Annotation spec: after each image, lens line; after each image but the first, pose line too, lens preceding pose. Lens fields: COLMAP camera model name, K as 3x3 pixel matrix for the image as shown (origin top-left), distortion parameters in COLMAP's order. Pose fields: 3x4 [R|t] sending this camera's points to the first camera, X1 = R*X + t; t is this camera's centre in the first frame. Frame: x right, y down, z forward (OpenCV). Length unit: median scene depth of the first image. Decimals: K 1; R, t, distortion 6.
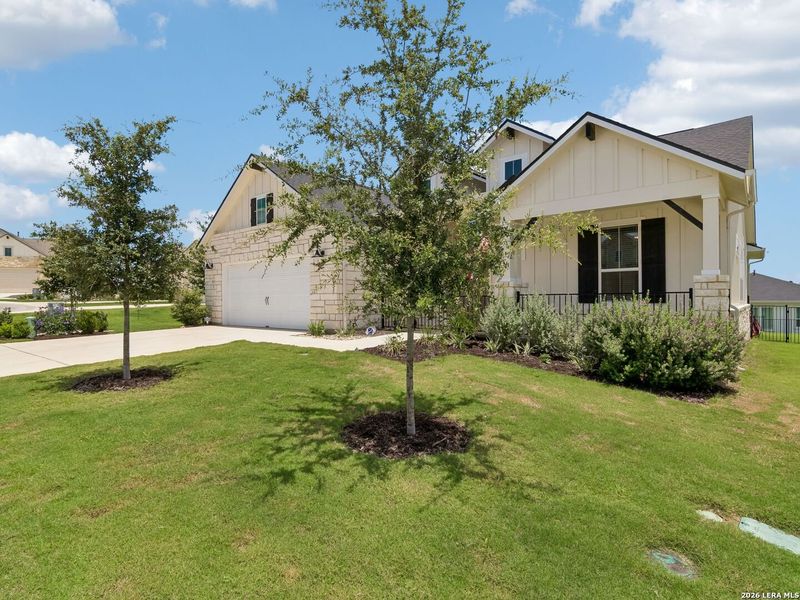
lens RADIAL K [[434.6, 0, 402.9], [0, 434.6, 300.7], [0, 0, 1]] dist [-0.012712, -0.001022]
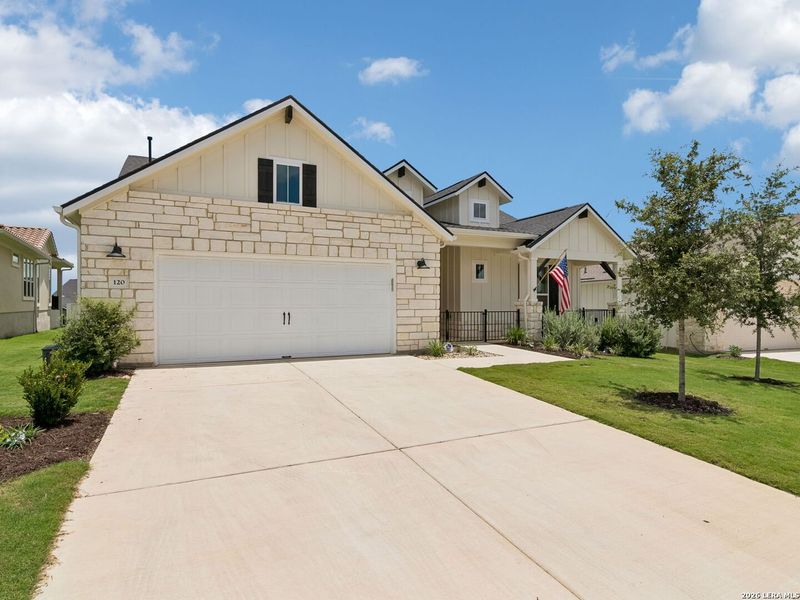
lens RADIAL K [[464.8, 0, 412.0], [0, 464.8, 298.8], [0, 0, 1]] dist [-0.006456, -0.000318]
pose [[0.399148, 0.015670, 0.916753, -1.298563], [-0.002022, 0.999867, -0.016210, -0.027664], [-0.916884, 0.004616, 0.399126, 0.781621]]
